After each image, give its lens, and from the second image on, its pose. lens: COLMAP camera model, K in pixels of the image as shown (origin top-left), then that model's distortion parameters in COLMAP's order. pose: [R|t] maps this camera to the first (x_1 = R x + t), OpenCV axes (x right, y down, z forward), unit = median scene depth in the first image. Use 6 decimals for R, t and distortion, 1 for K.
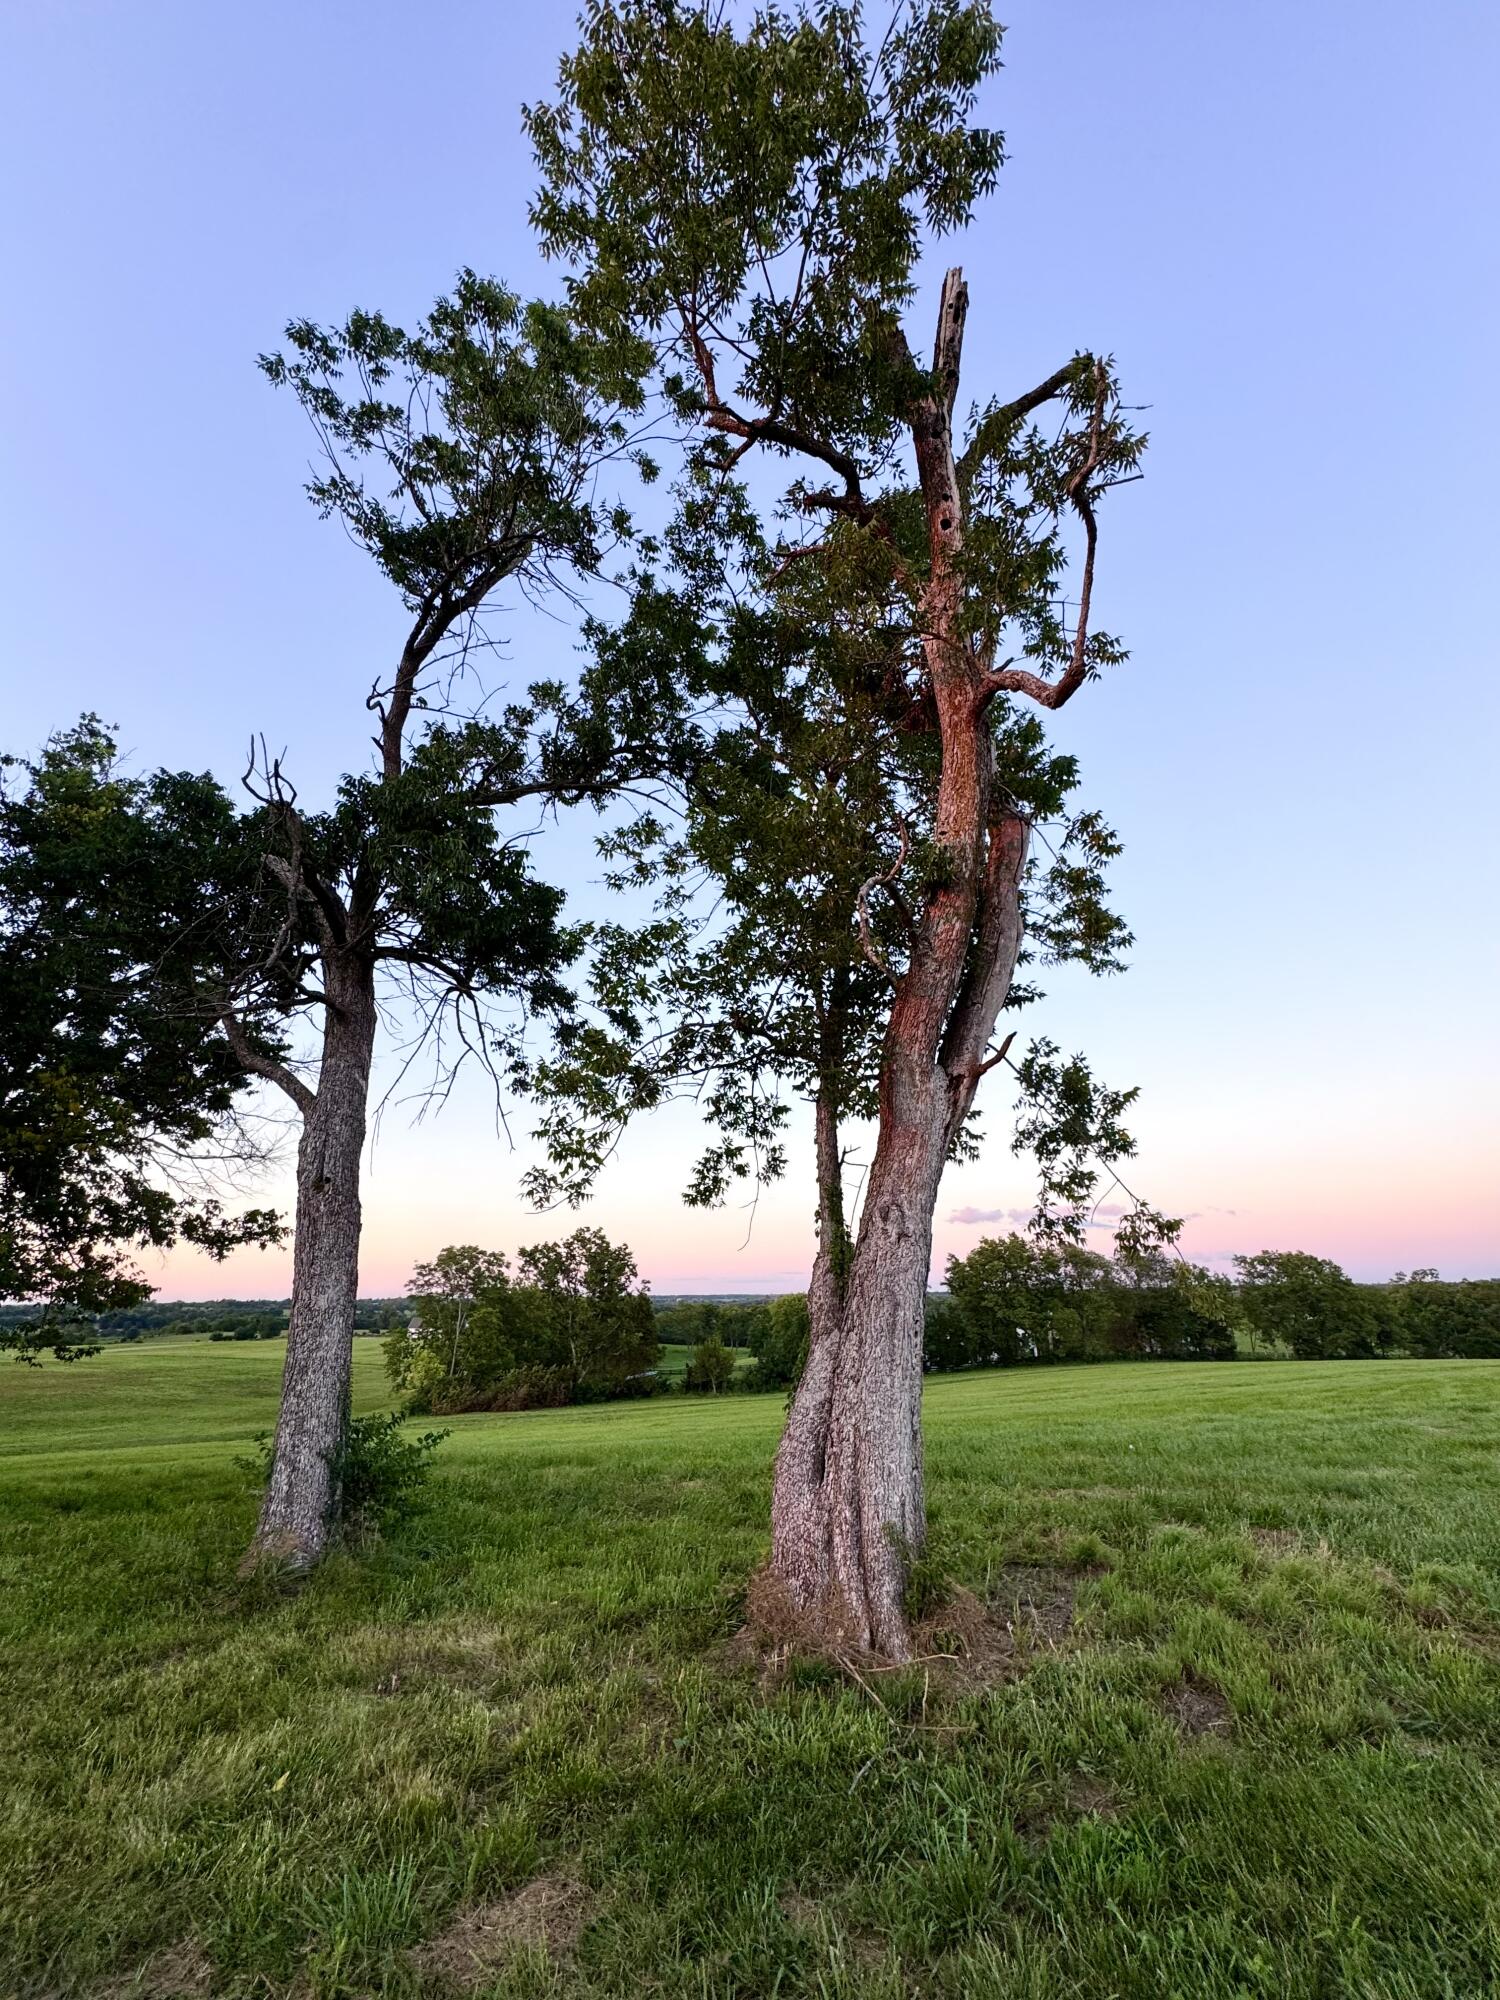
lens RADIAL K [[798.9, 0, 750.0], [0, 798.9, 1000.0], [0, 0, 1]] dist [-0.005800, 0.000720]
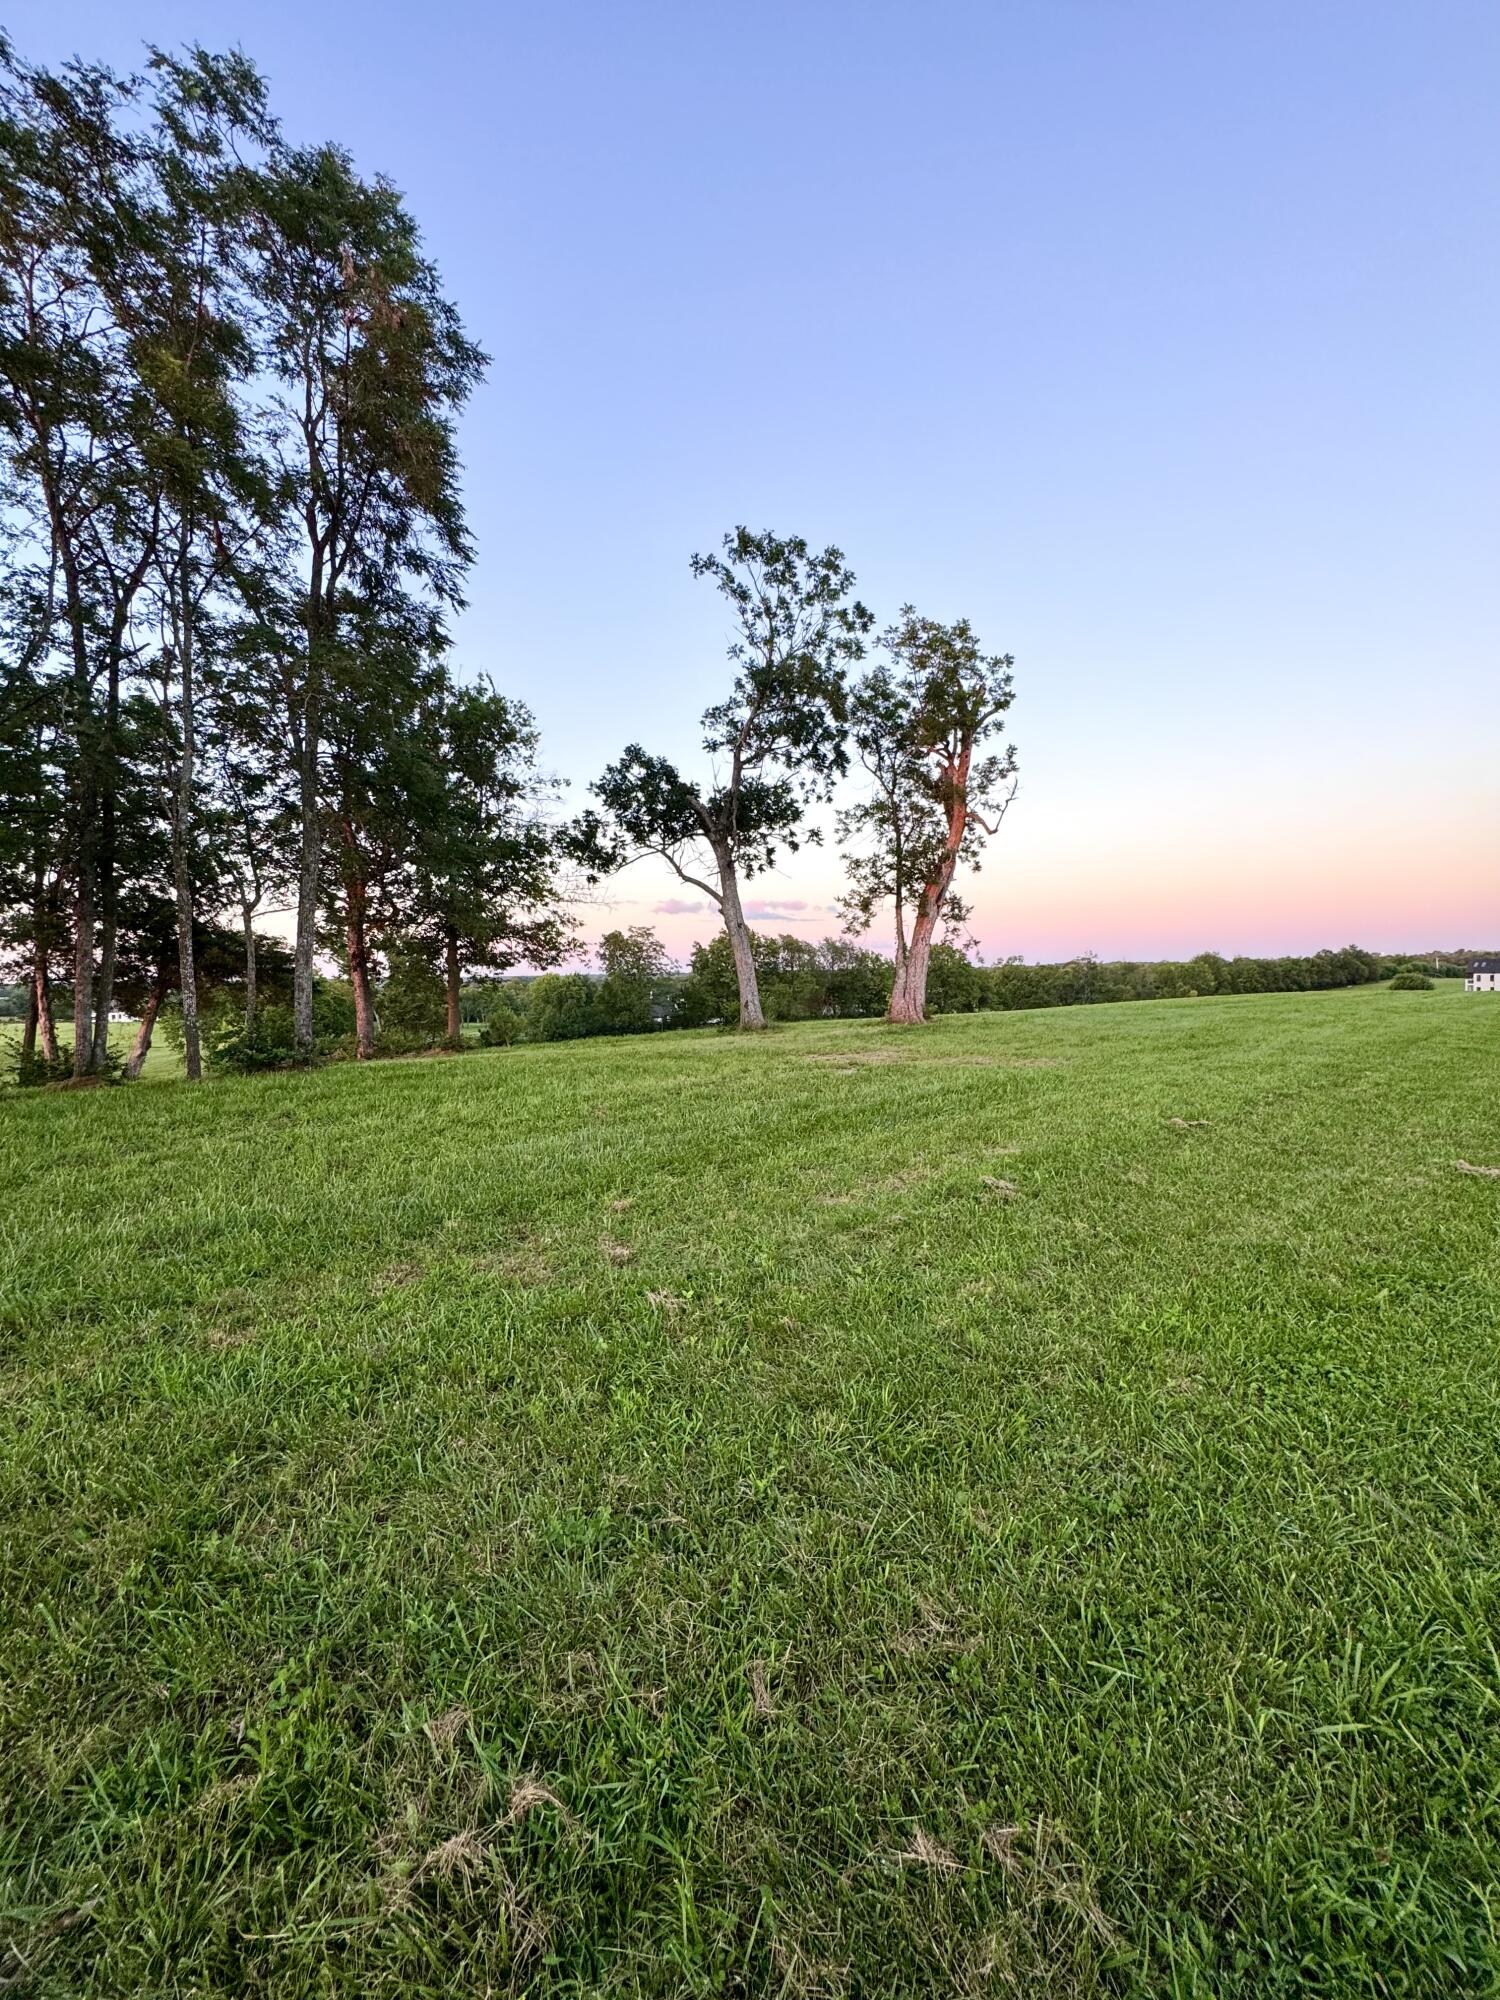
lens RADIAL K [[798.9, 0, 750.0], [0, 798.9, 1000.0], [0, 0, 1]] dist [-0.005800, 0.000720]
pose [[0.936788, -0.014779, 0.349584, -0.097716], [-0.116842, 0.928542, 0.352360, -0.036437], [-0.329811, -0.370933, 0.868120, -0.110874]]
